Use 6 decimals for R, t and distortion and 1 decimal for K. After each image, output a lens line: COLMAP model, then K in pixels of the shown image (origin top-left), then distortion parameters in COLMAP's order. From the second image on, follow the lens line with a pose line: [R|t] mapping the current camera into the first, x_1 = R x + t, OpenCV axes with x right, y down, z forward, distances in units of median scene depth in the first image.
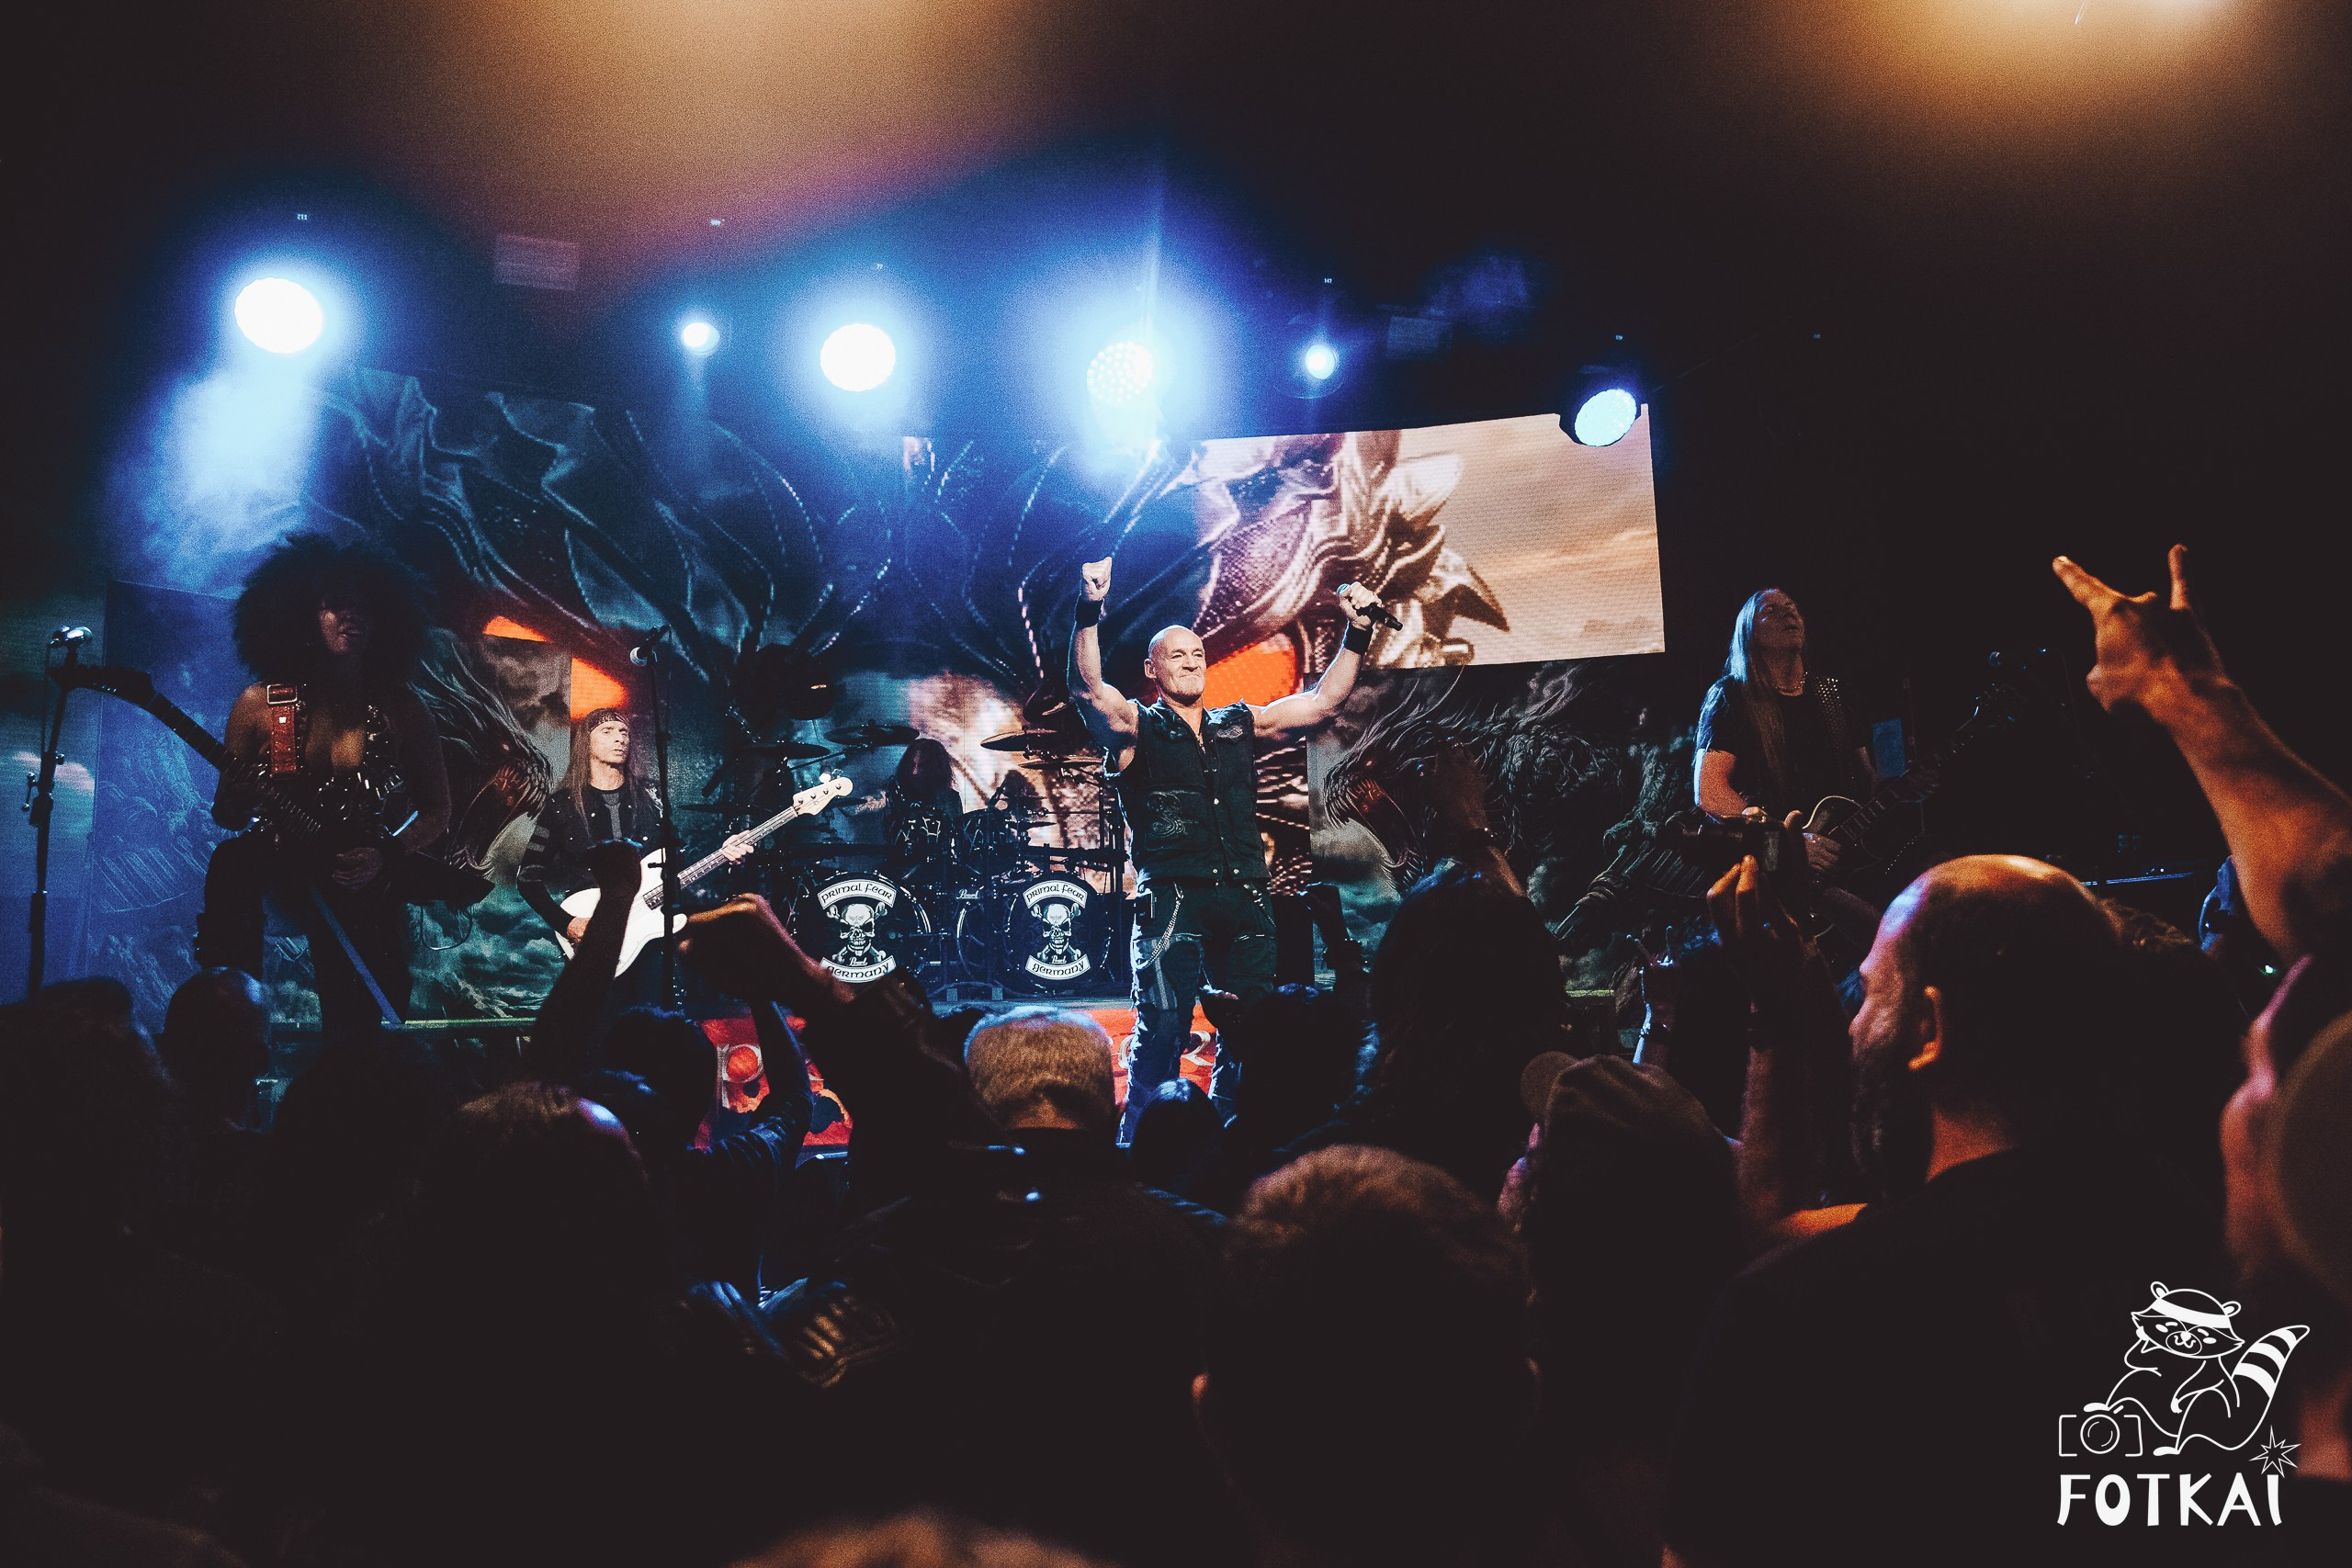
lens RADIAL K [[2090.2, 0, 1118.9], [0, 2090.2, 664.0], [0, 0, 1]] dist [-0.102732, 0.064541]
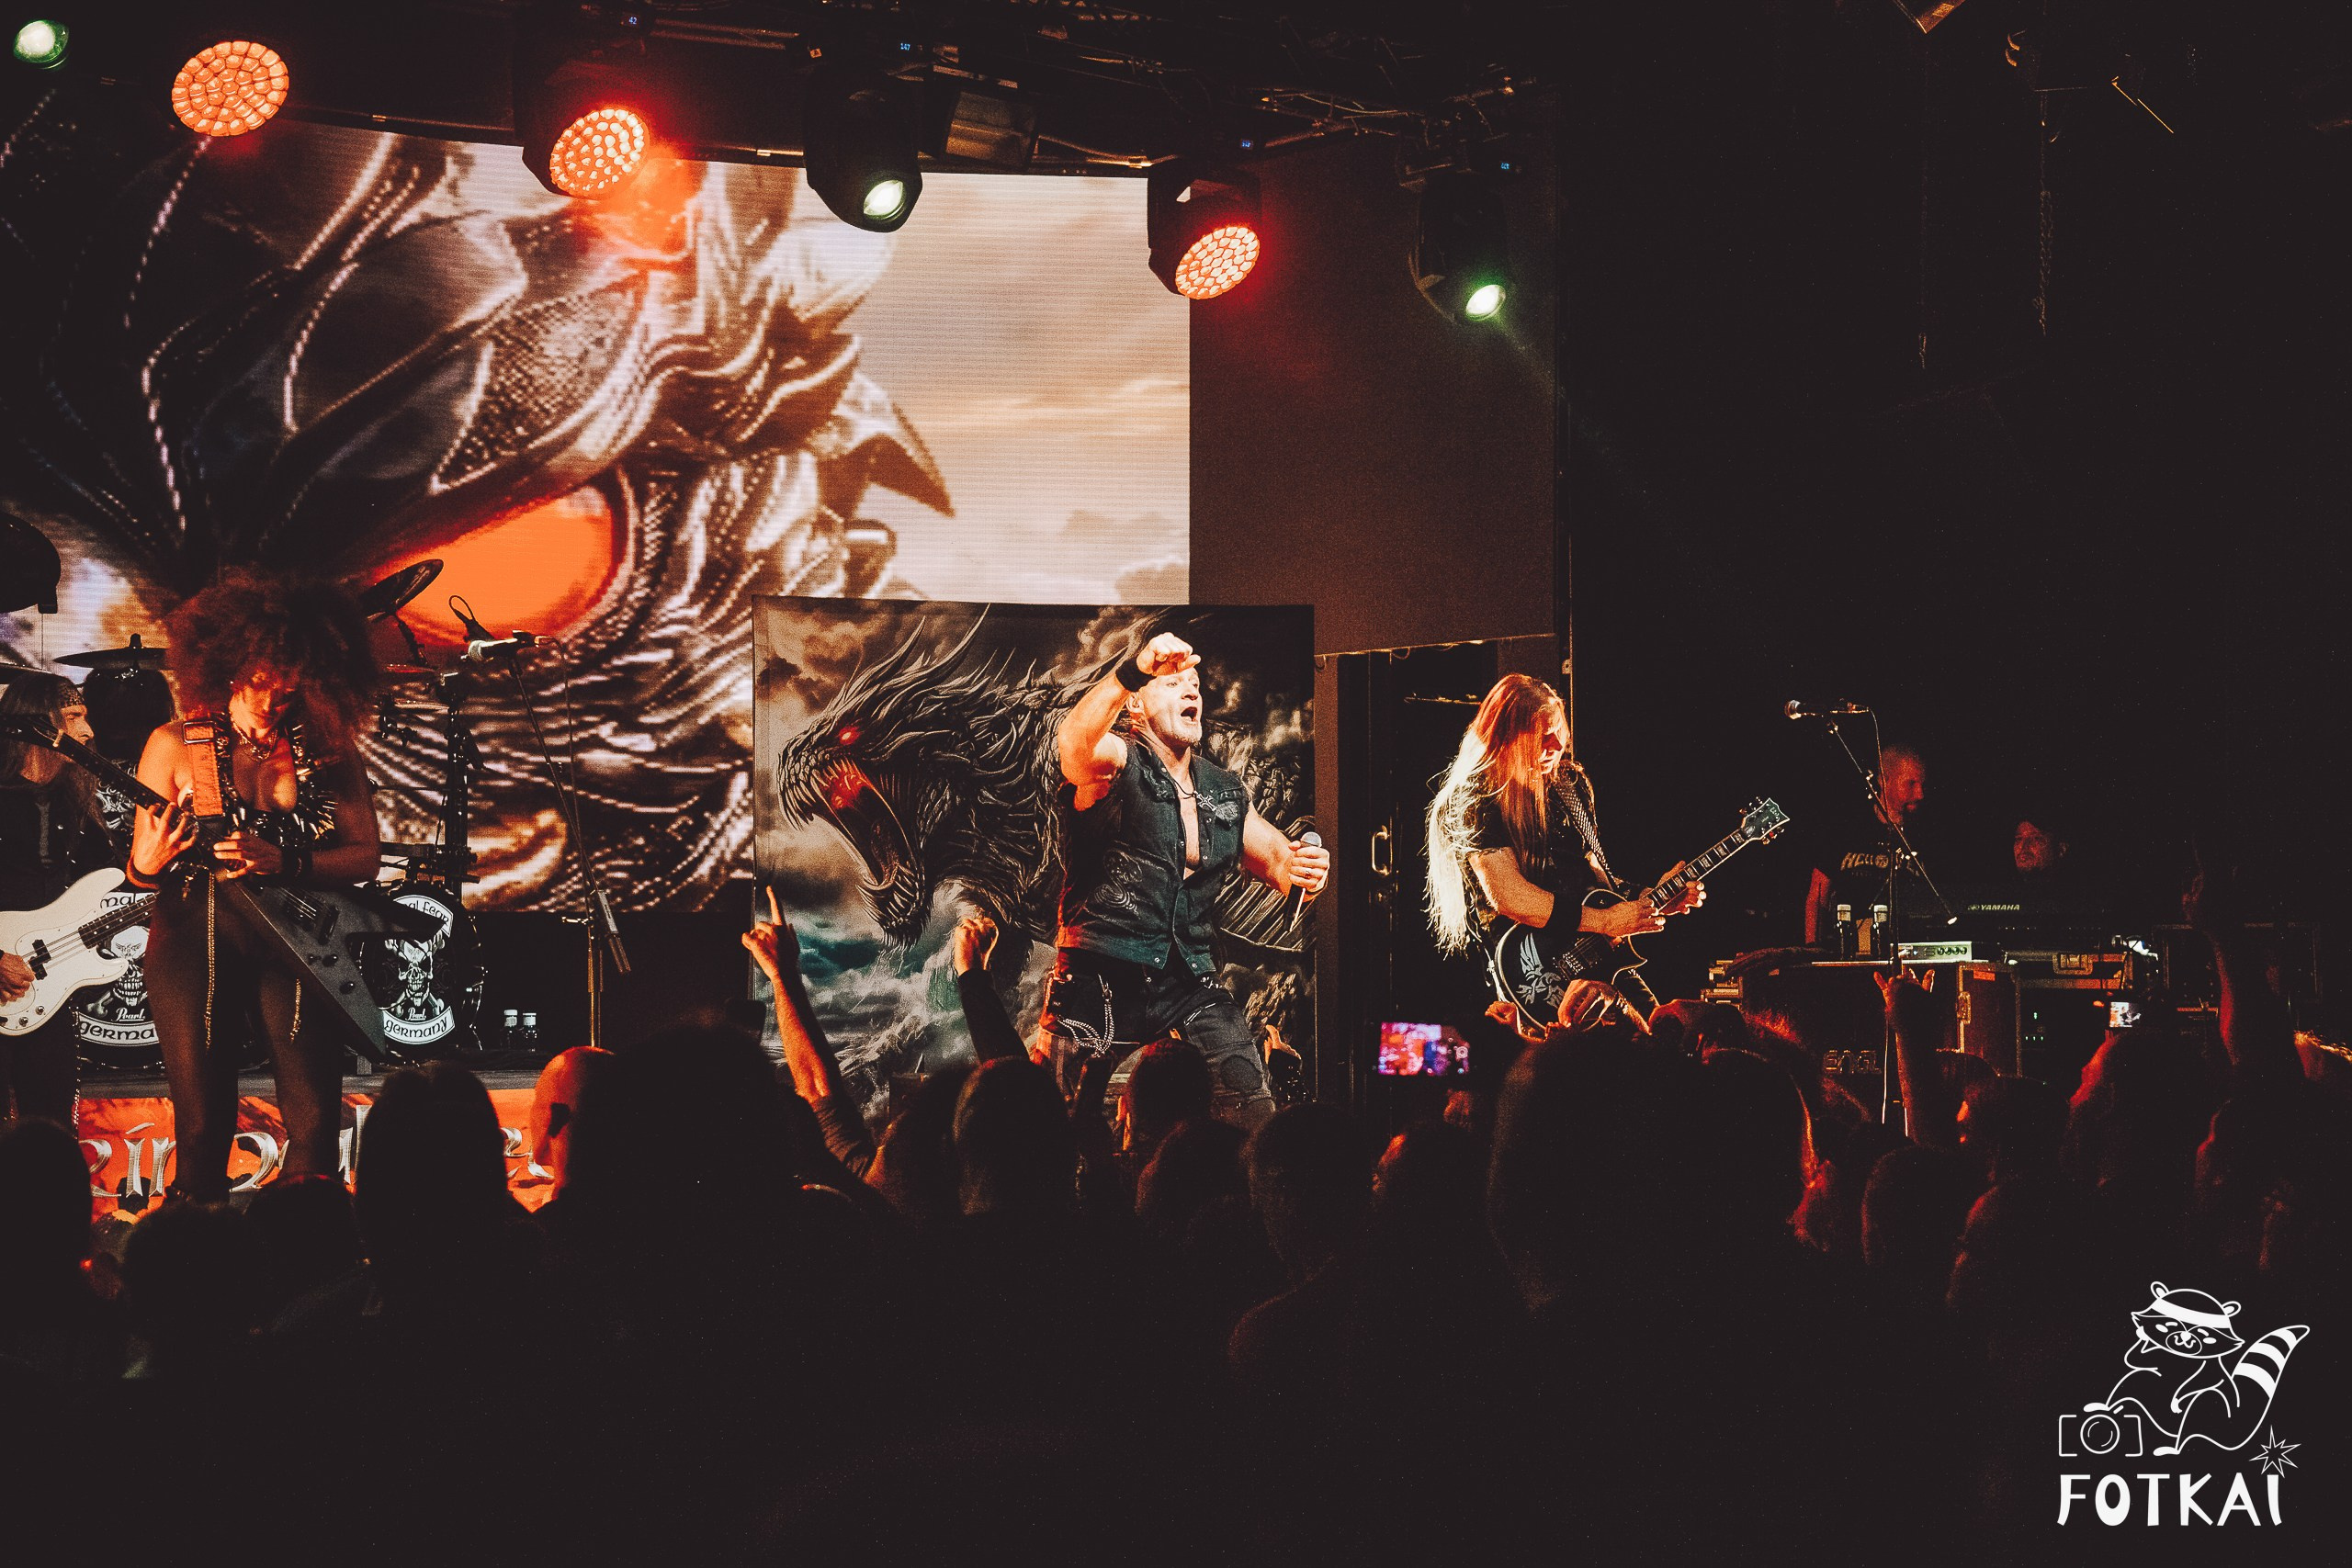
lens RADIAL K [[5305.5, 0, 1160.9], [0, 5305.5, 789.6], [0, 0, 1]] dist [1.176323, 0.000000]
pose [[0.914162, 0.044854, 0.402860, -0.406271], [-0.087979, 0.992123, 0.089177, -0.082983], [-0.395686, -0.116966, 0.910907, -0.526549]]
